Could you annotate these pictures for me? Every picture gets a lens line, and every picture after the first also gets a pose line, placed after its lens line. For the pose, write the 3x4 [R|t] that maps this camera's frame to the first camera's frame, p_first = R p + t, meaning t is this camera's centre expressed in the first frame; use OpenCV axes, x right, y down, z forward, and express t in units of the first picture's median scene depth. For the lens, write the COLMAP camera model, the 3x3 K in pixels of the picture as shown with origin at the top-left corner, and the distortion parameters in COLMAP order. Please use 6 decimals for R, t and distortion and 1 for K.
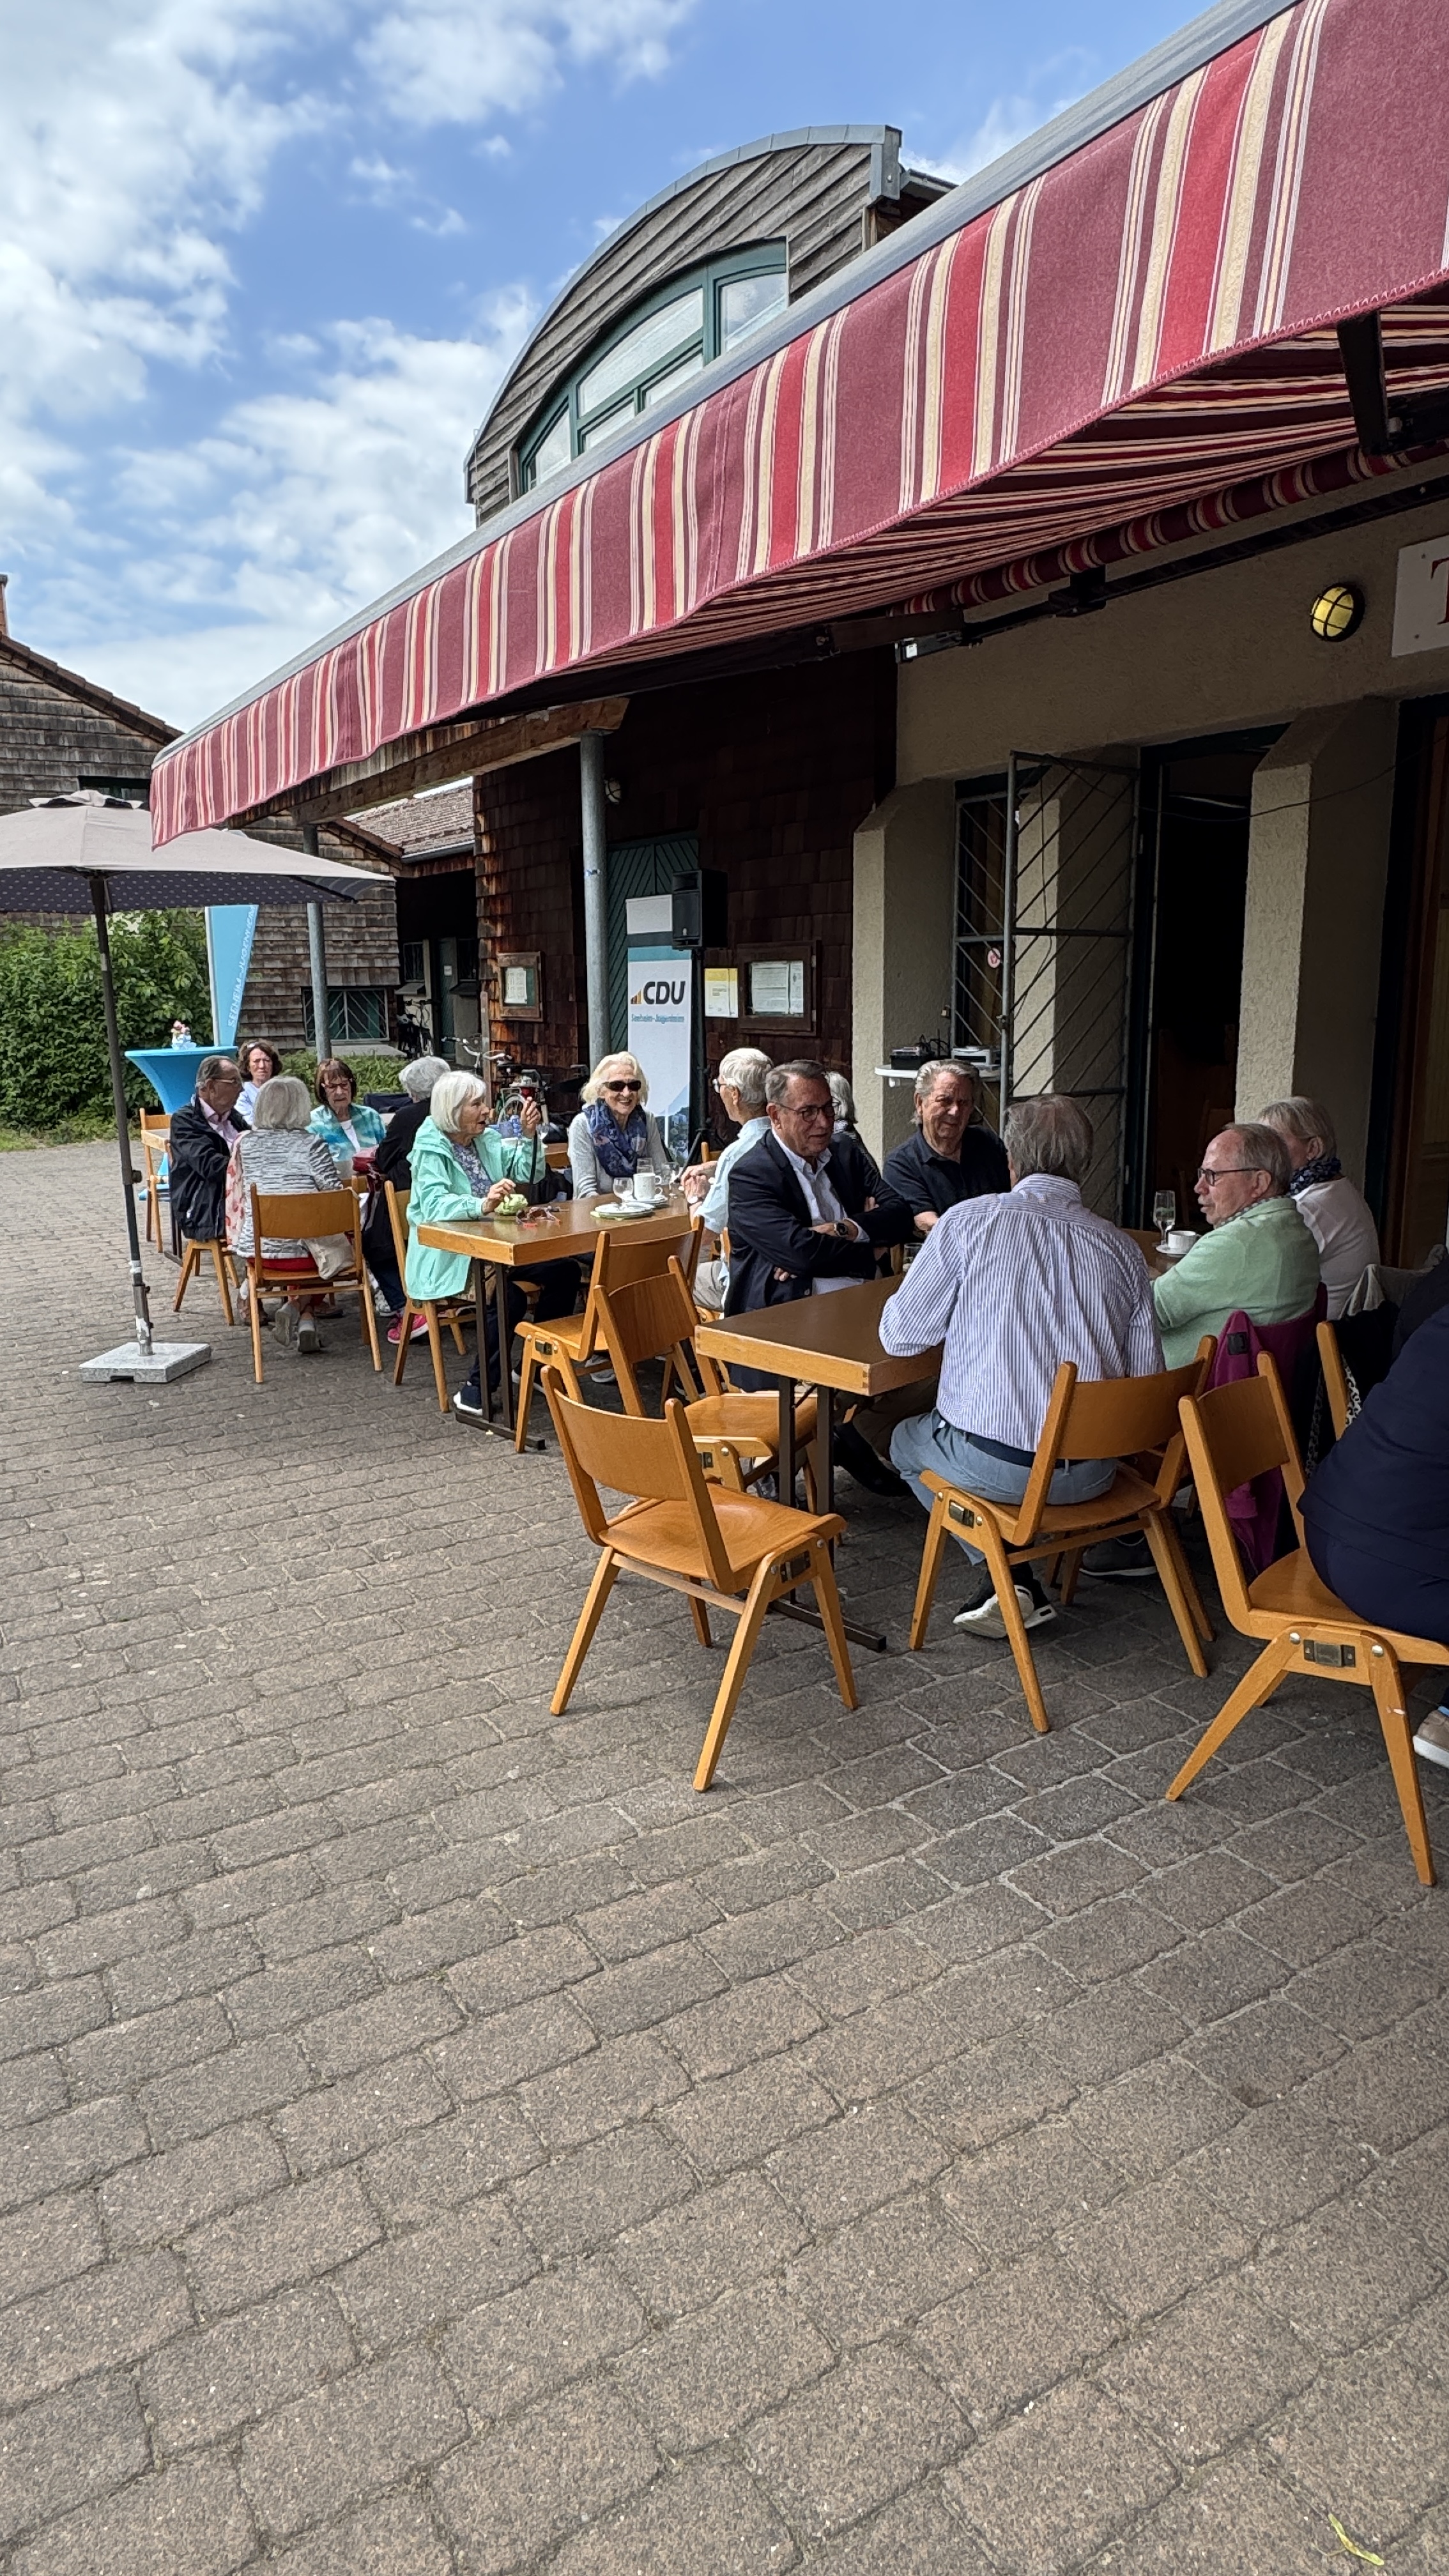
lens RADIAL K [[1472.4, 0, 724.5], [0, 1472.4, 1288.0], [0, 0, 1]] dist [0.002027, 0.001111]
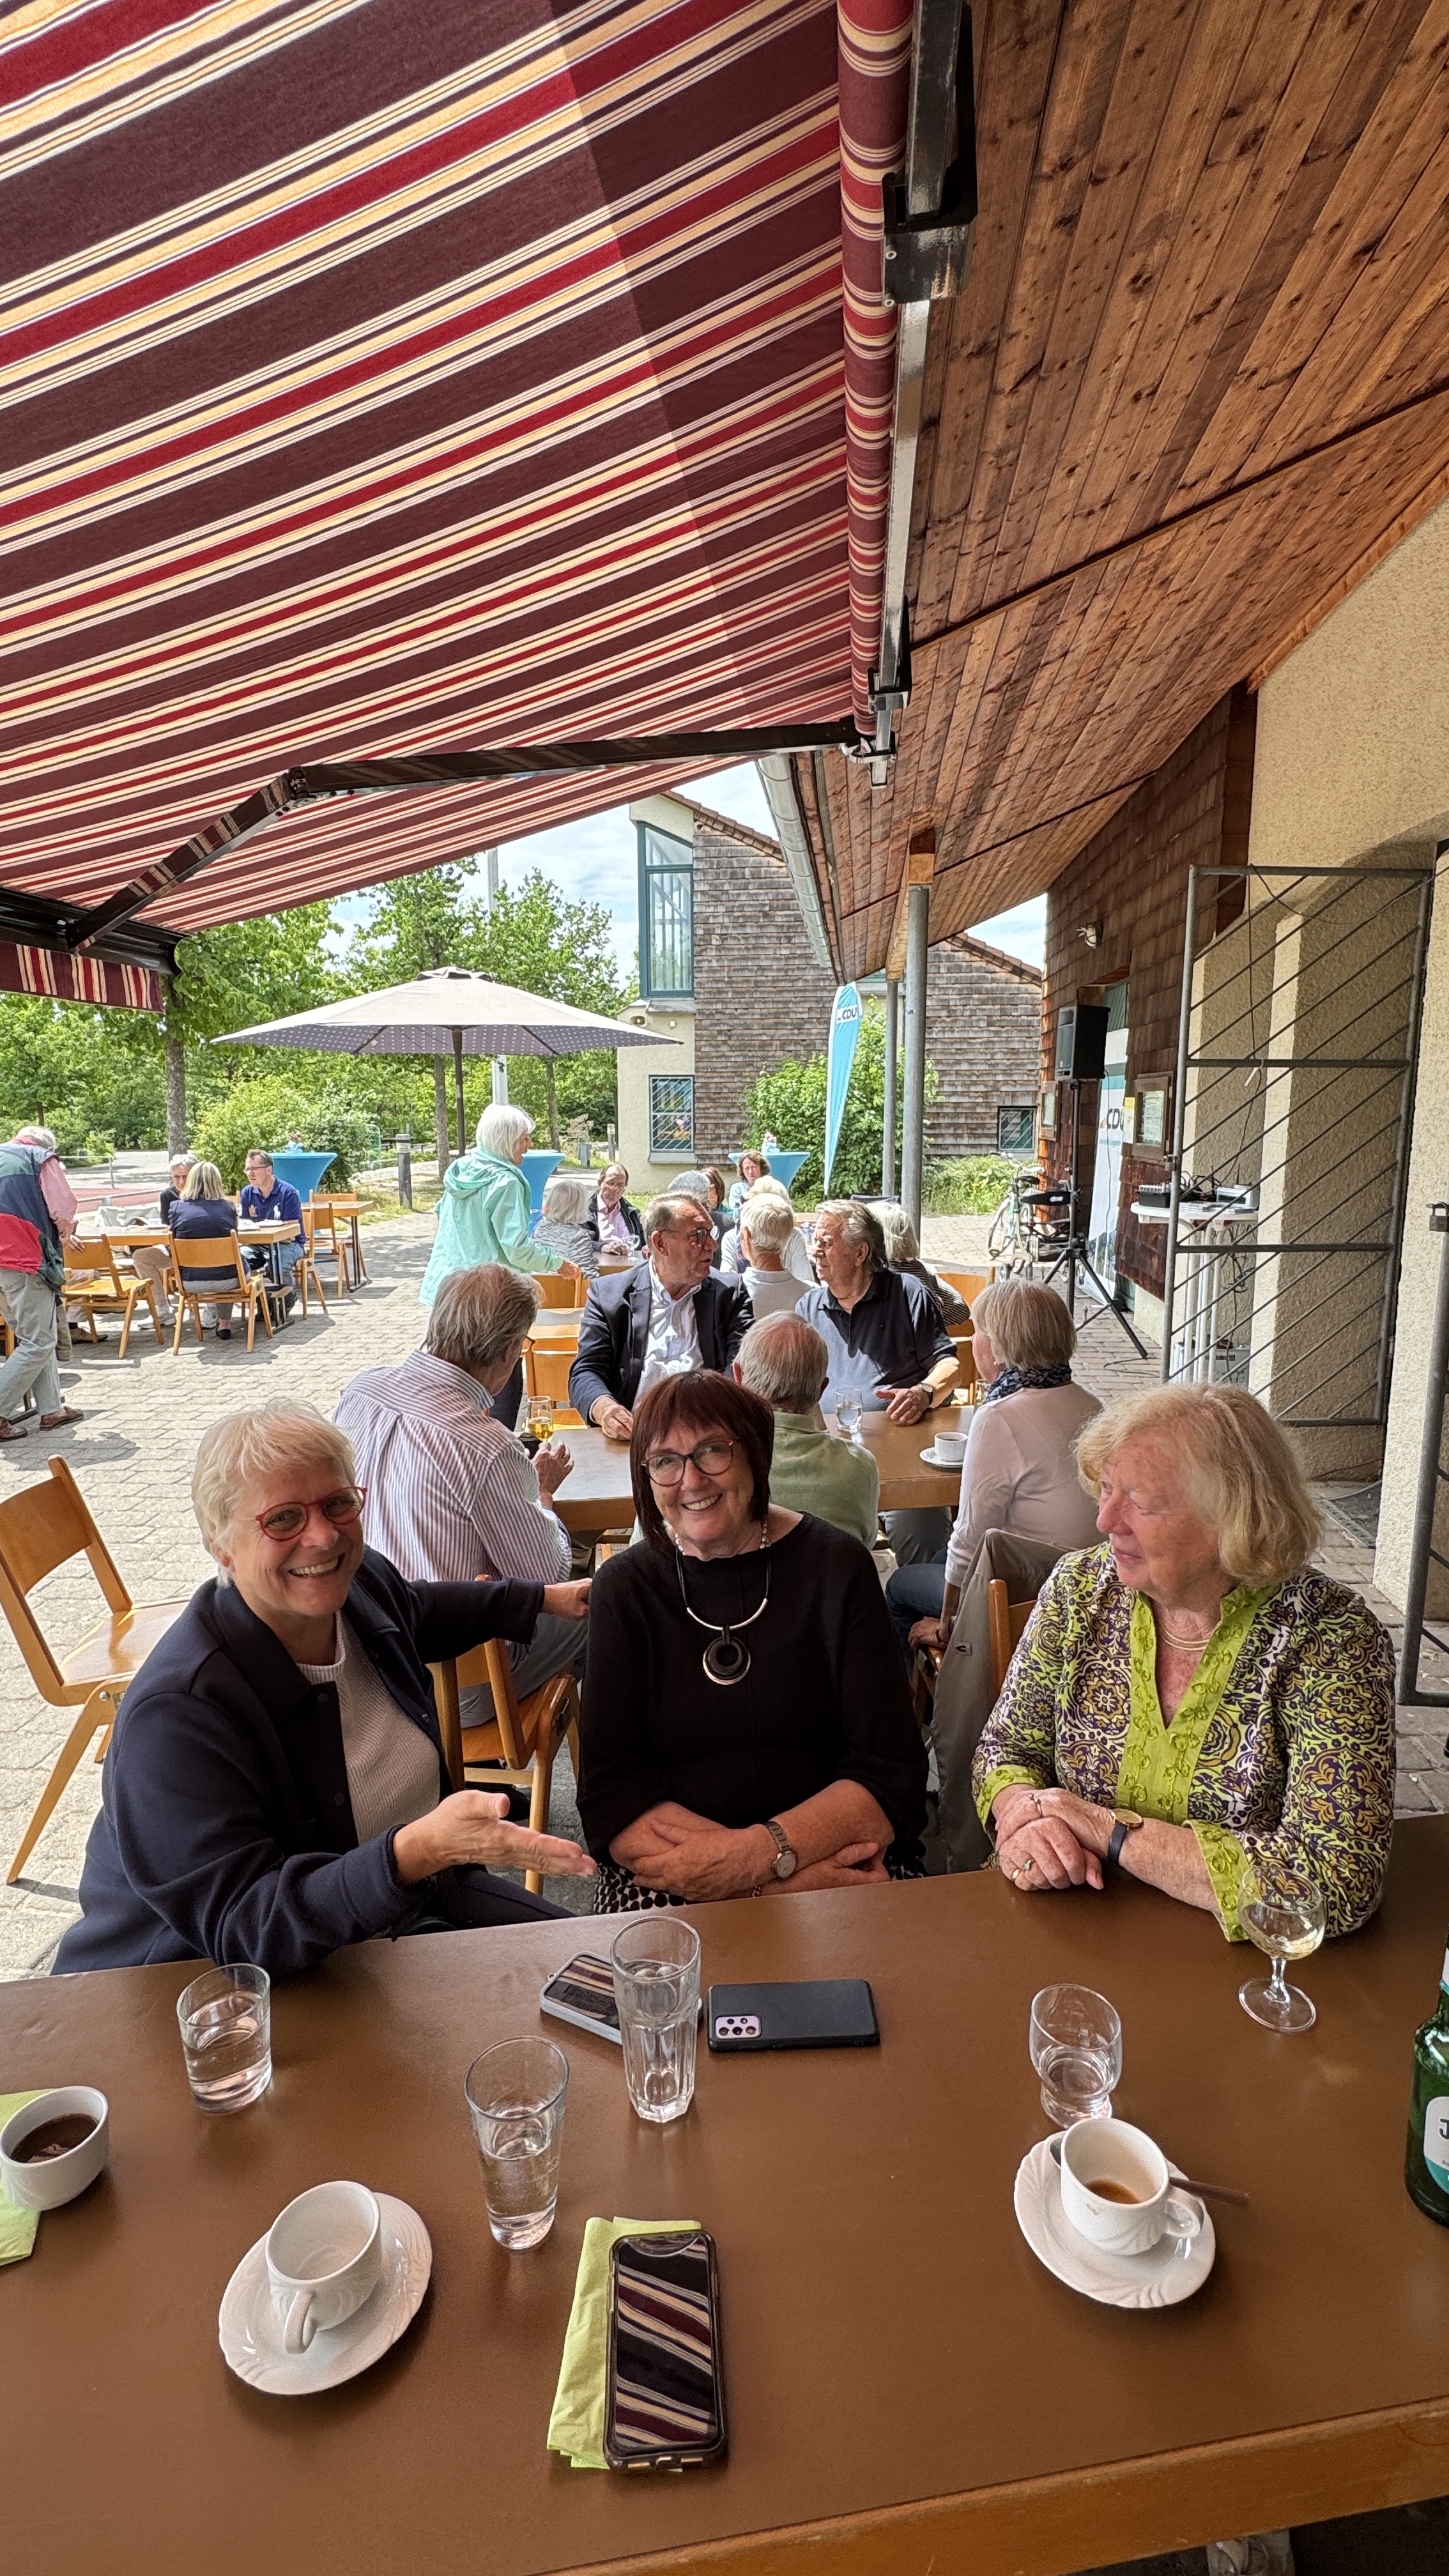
lens RADIAL K [[1142.0, 0, 724.5], [0, 1142.0, 1288.0], [0, 0, 1]] dist [-0.001108, -0.000063]
pose [[0.797406, 0.108413, -0.593624, 0.129607], [-0.132296, 0.991205, 0.003312, -0.024001], [0.588762, 0.075893, 0.804736, 0.093786]]
